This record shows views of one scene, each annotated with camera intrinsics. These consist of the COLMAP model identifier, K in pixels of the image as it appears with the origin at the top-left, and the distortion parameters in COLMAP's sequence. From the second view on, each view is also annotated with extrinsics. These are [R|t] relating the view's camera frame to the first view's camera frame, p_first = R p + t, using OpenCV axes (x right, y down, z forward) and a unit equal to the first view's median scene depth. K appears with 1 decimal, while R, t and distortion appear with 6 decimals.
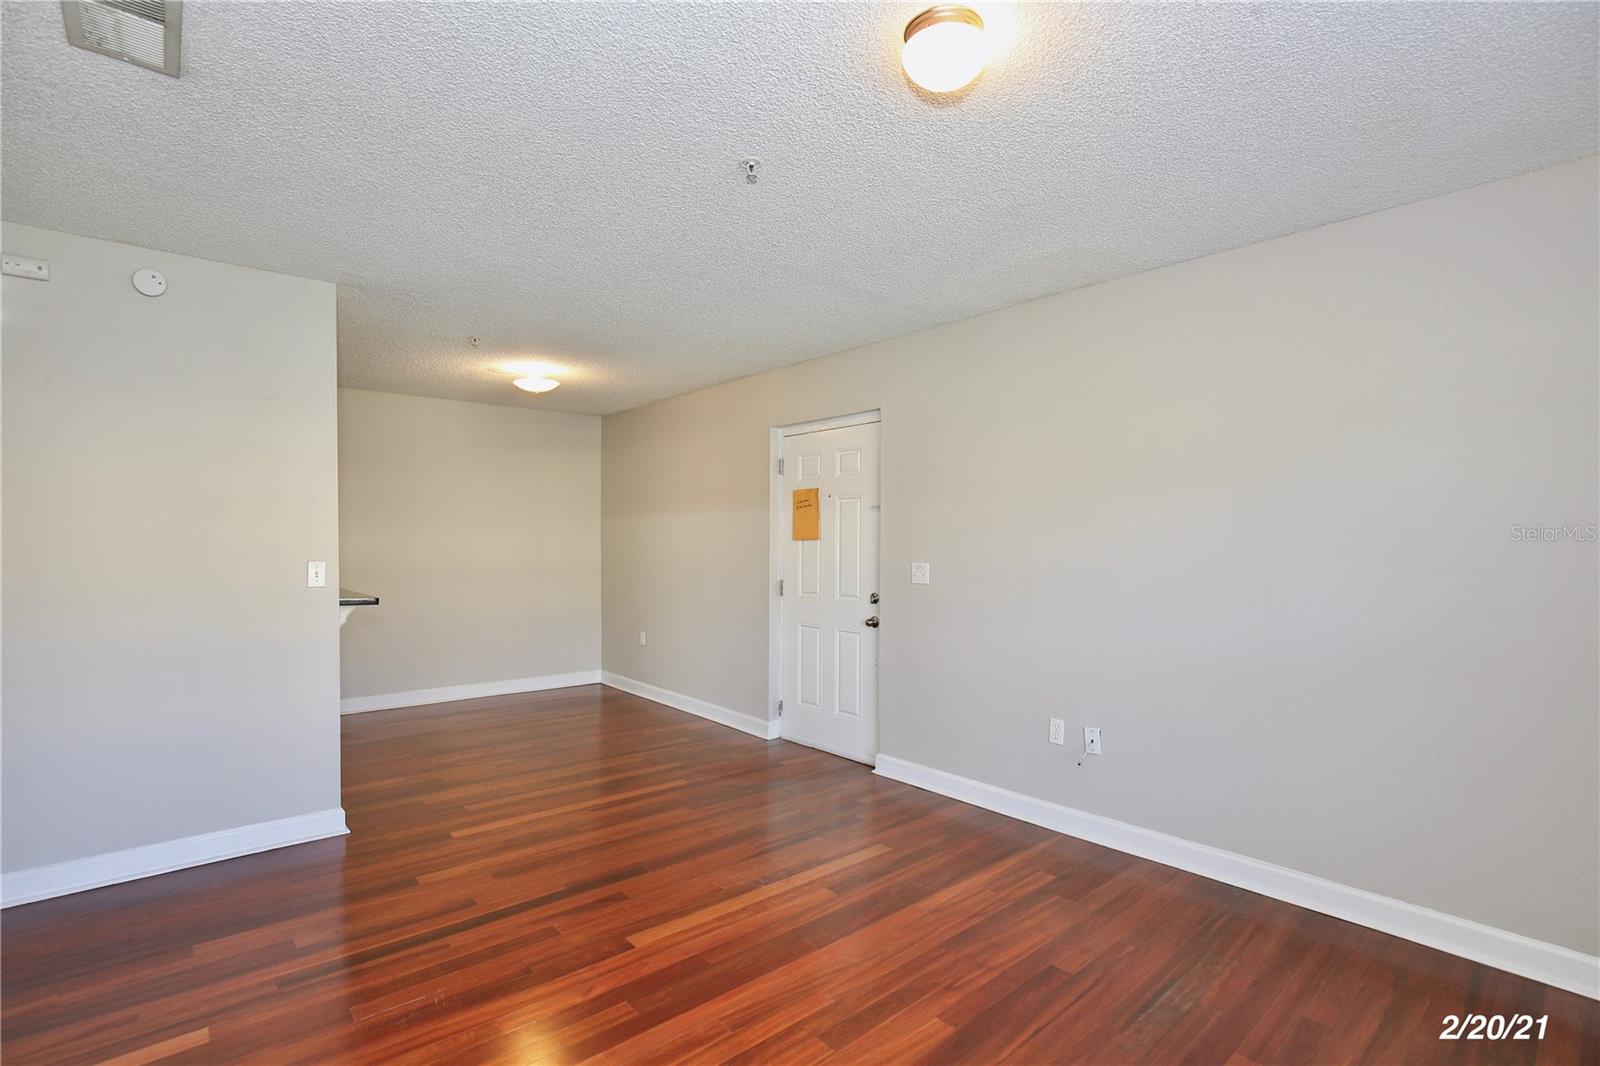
lens RADIAL K [[743.3, 0, 805.4], [0, 743.3, 540.7], [0, 0, 1]] dist [-0.027225, 0.004576]
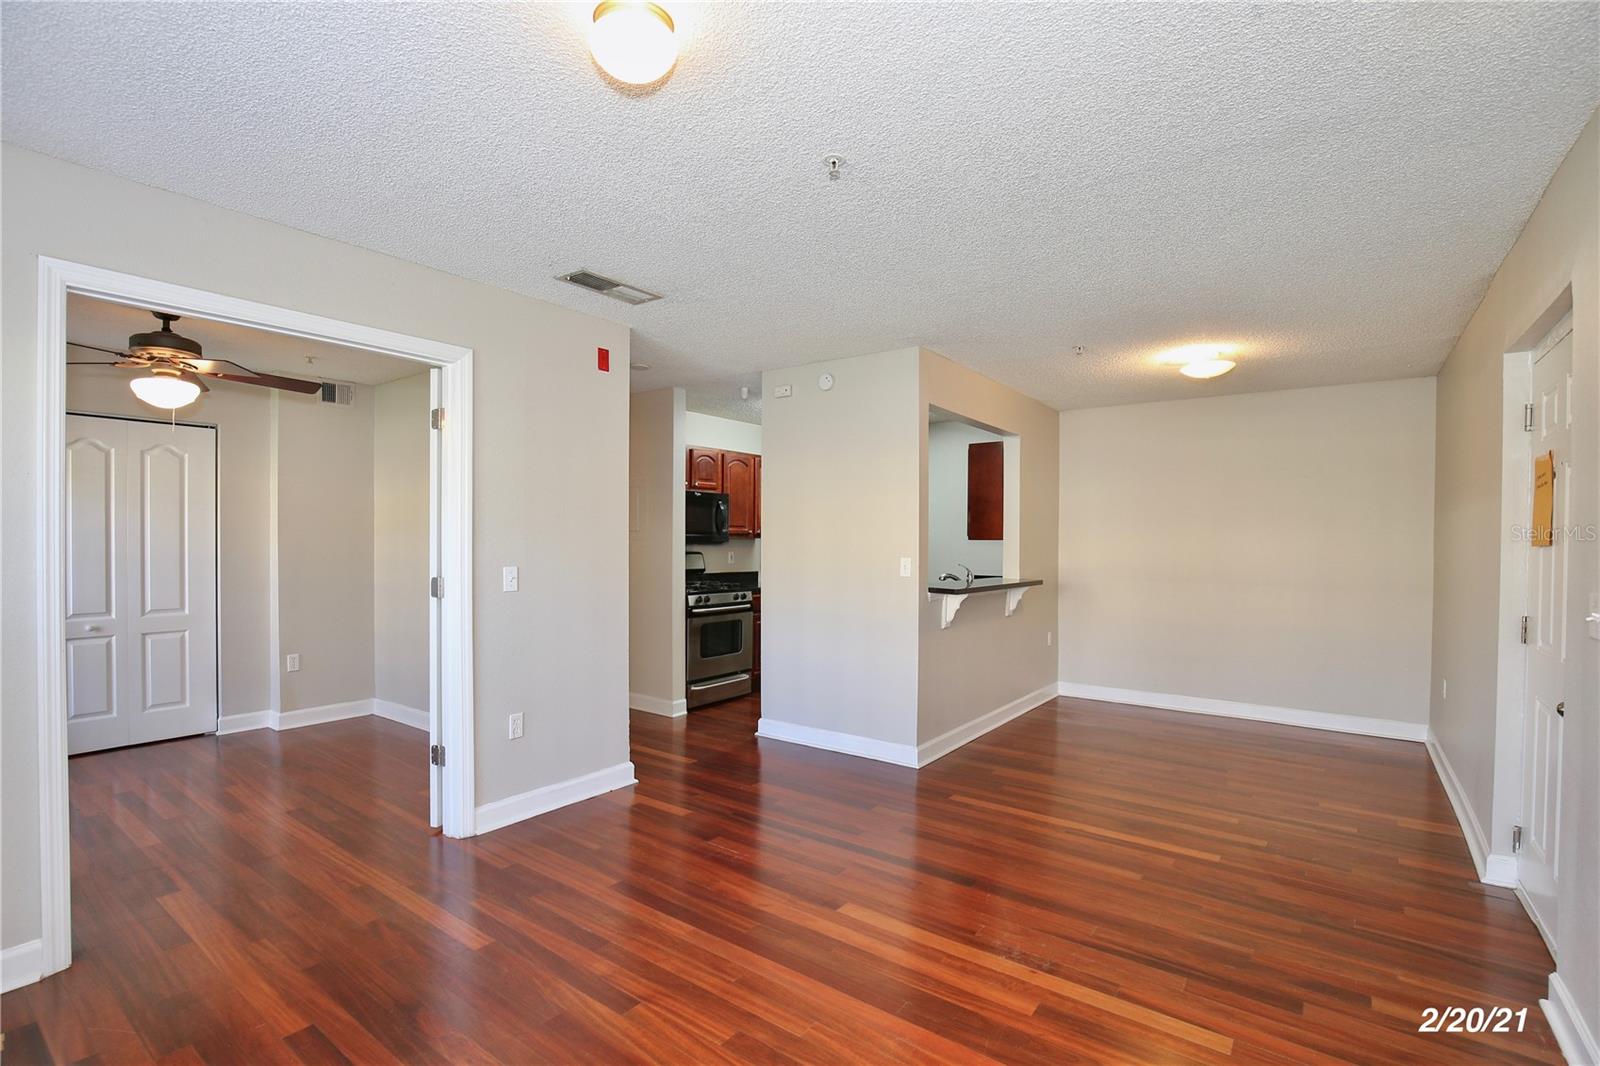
lens RADIAL K [[743.3, 0, 795.3], [0, 743.3, 541.6], [0, 0, 1]] dist [-0.027225, 0.004576]
pose [[0.202079, 0.001089, -0.979369, 0.475773], [-0.007432, 0.999972, -0.000422, 0.000874], [0.979341, 0.007364, 0.202081, 0.405291]]
